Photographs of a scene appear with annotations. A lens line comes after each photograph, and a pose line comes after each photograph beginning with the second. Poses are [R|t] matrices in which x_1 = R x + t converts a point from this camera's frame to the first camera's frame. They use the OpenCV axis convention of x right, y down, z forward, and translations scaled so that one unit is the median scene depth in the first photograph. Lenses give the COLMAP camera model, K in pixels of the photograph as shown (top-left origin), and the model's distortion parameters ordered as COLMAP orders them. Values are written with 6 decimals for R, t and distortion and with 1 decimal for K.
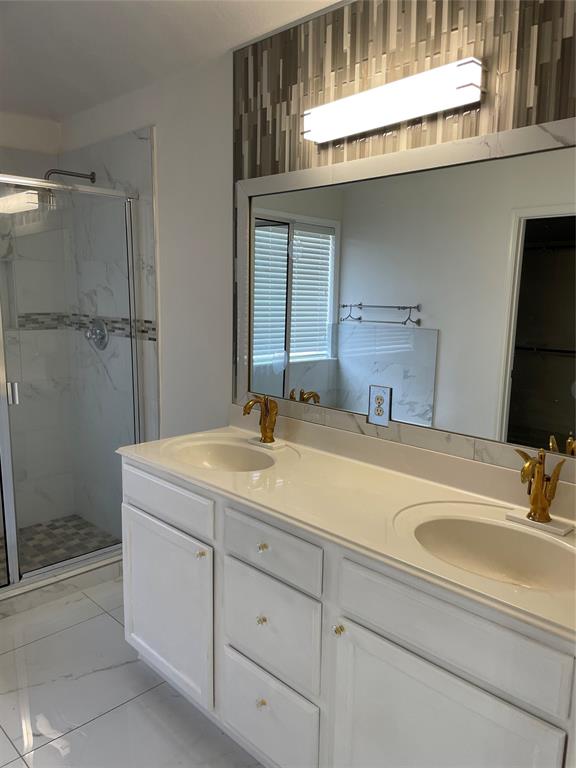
lens RADIAL K [[583.4, 0, 291.4], [0, 583.4, 387.8], [0, 0, 1]] dist [0.070066, -0.081860]
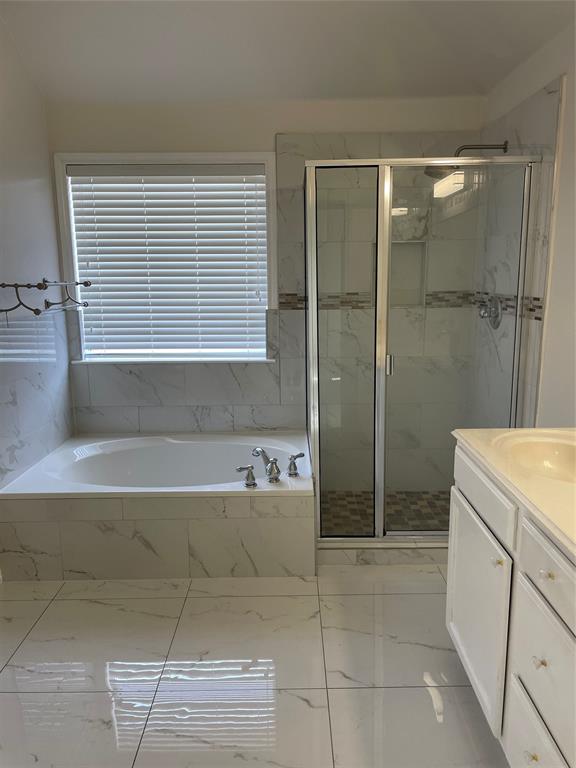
lens RADIAL K [[583.4, 0, 294.4], [0, 583.4, 386.6], [0, 0, 1]] dist [0.070066, -0.081860]
pose [[0.711626, 0.107770, -0.694243, 0.125344], [-0.085861, 0.994098, 0.066306, -0.006626], [0.697292, 0.012423, 0.716680, 0.086539]]
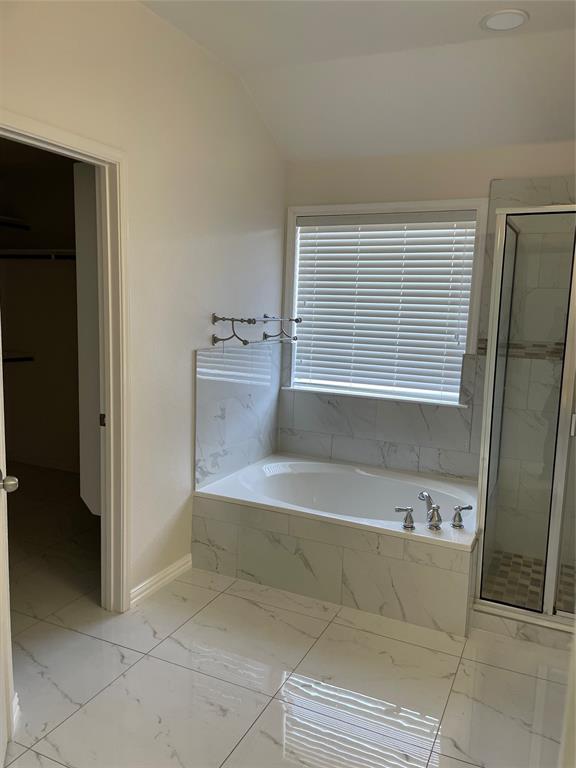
lens RADIAL K [[583.4, 0, 292.0], [0, 583.4, 383.5], [0, 0, 1]] dist [0.070066, -0.081860]
pose [[0.349345, 0.115229, -0.929882, 0.218562], [-0.172904, 0.983294, 0.056890, -0.027846], [0.920903, 0.140906, 0.363432, 0.161373]]
